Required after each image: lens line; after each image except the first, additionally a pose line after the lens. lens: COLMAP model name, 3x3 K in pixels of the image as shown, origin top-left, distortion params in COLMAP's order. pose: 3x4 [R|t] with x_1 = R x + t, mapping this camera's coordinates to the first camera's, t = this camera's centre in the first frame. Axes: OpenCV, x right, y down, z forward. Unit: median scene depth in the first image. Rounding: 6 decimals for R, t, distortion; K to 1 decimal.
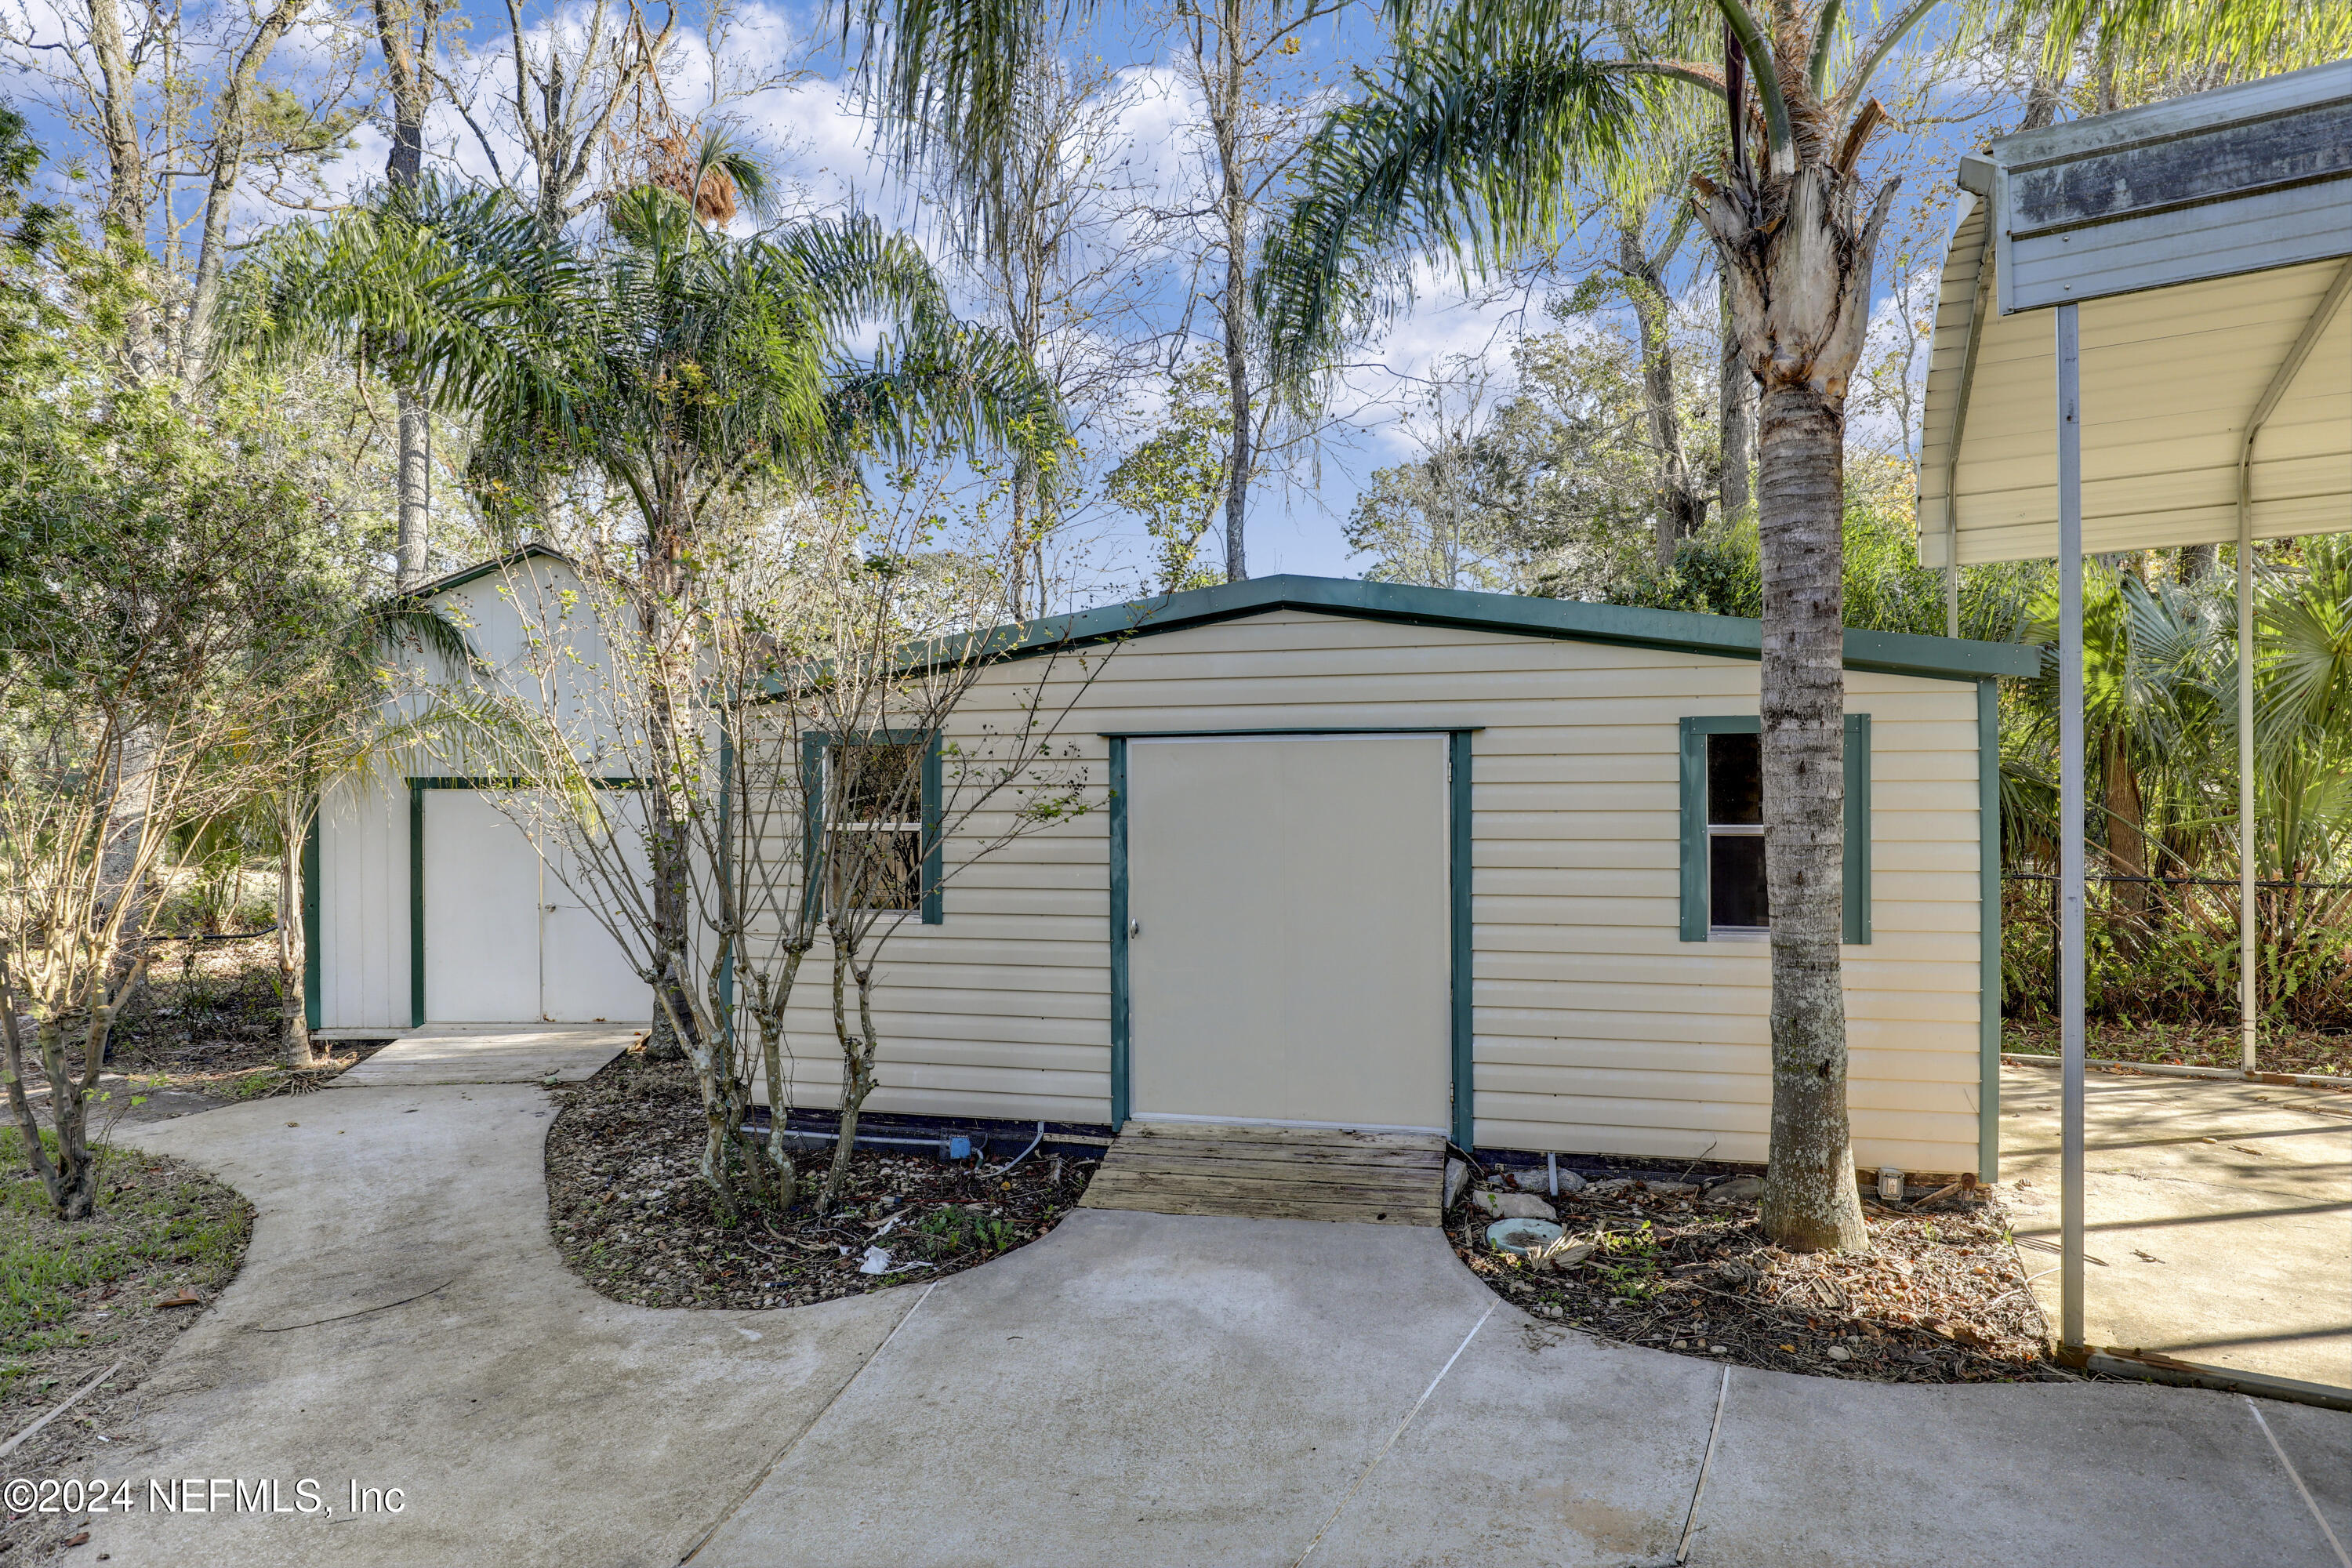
lens RADIAL K [[1196.3, 0, 1173.7], [0, 1196.3, 801.8], [0, 0, 1]] dist [-0.013575, 0.000863]
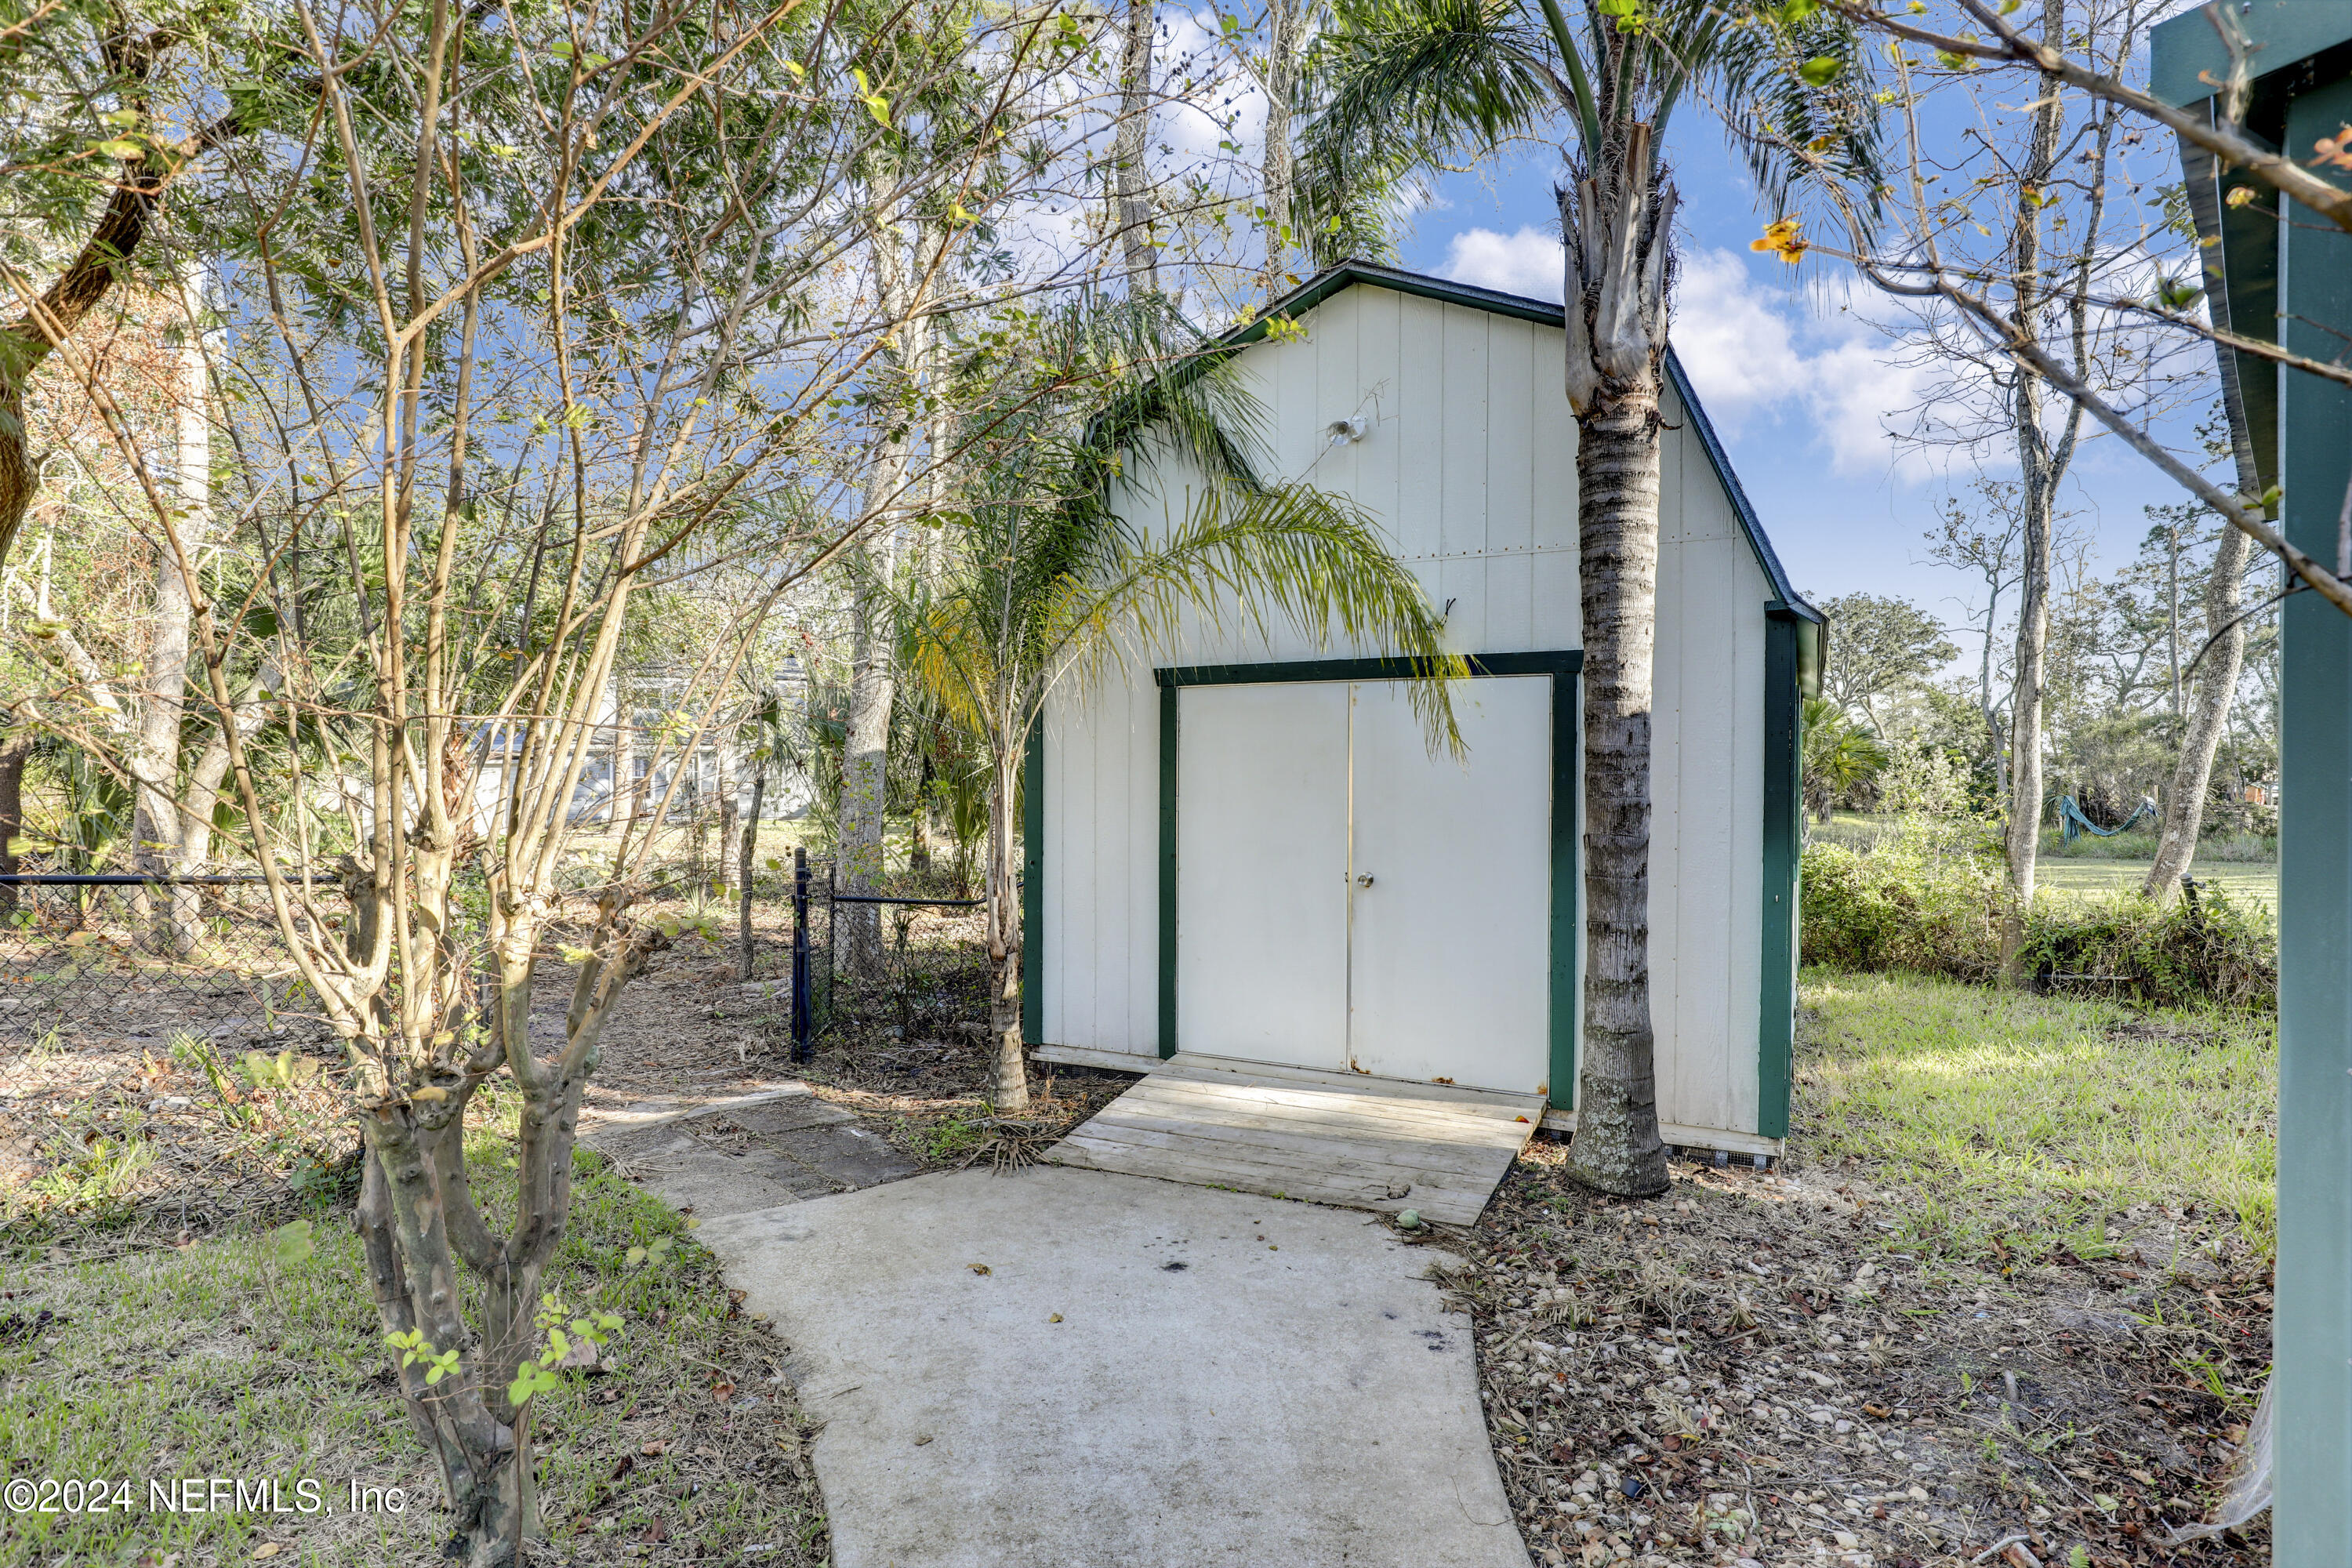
lens RADIAL K [[1061.5, 0, 1163.0], [0, 1061.5, 797.5], [0, 0, 1]] dist [-0.025820, 0.000351]
pose [[0.860994, 0.001626, -0.508612, -0.354946], [-0.009464, 0.999873, -0.012825, 0.057610], [0.508527, 0.015855, 0.860900, 0.517032]]
